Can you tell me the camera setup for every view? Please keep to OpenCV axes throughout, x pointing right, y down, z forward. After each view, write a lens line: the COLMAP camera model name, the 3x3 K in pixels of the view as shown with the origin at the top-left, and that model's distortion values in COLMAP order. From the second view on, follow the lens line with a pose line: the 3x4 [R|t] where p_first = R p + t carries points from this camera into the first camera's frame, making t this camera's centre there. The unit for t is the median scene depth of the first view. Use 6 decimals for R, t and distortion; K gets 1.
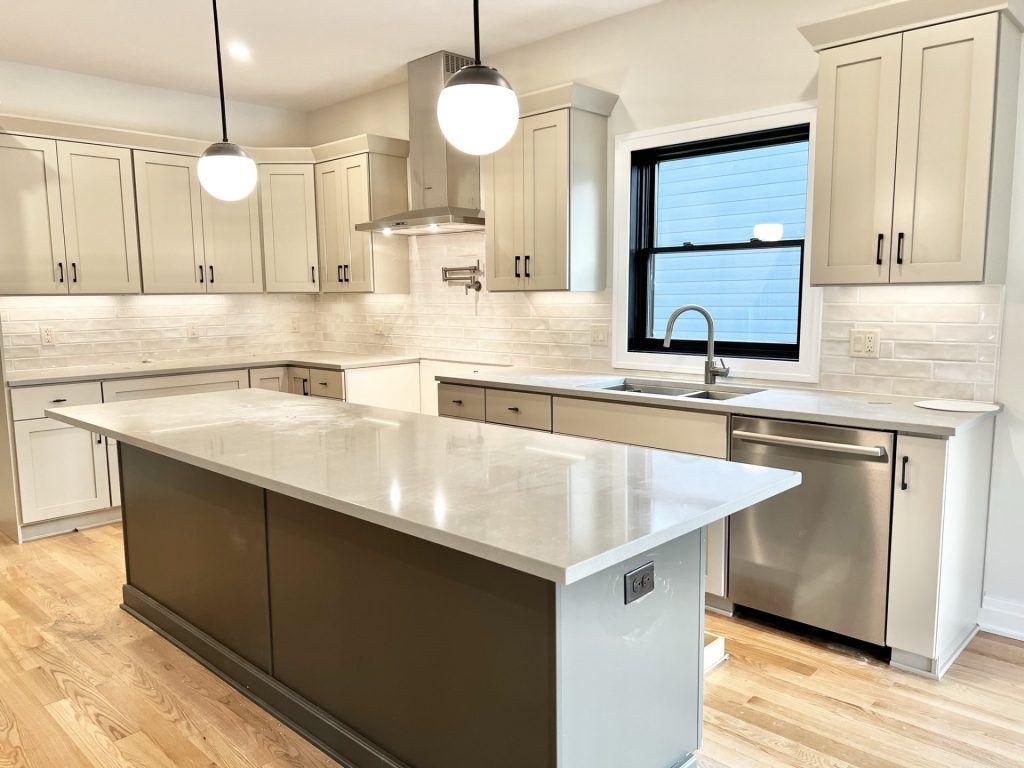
lens RADIAL K [[759.9, 0, 510.0], [0, 759.9, 401.5], [0, 0, 1]] dist [0.044065, -0.002603]
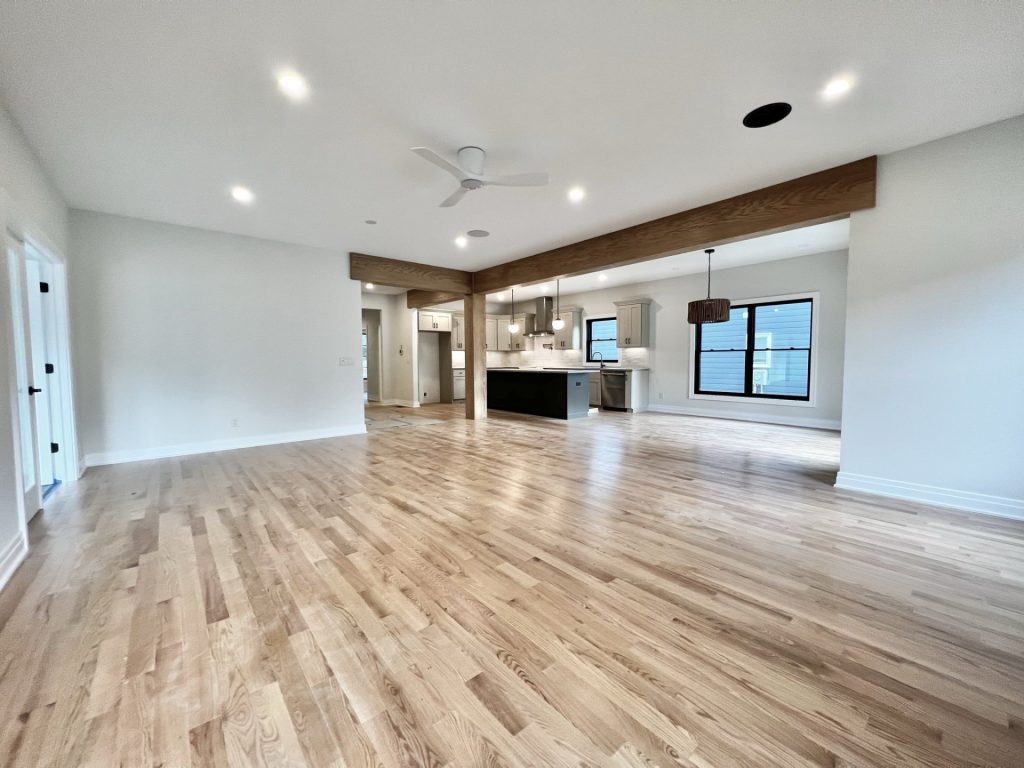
lens RADIAL K [[408.0, 0, 509.5], [0, 408.0, 381.0], [0, 0, 1]] dist [-0.001208, -0.000010]
pose [[0.994599, 0.011150, -0.103196, -0.047796], [-0.020035, 0.996140, -0.085465, 0.266345], [0.101845, 0.087071, 0.990982, -1.474142]]
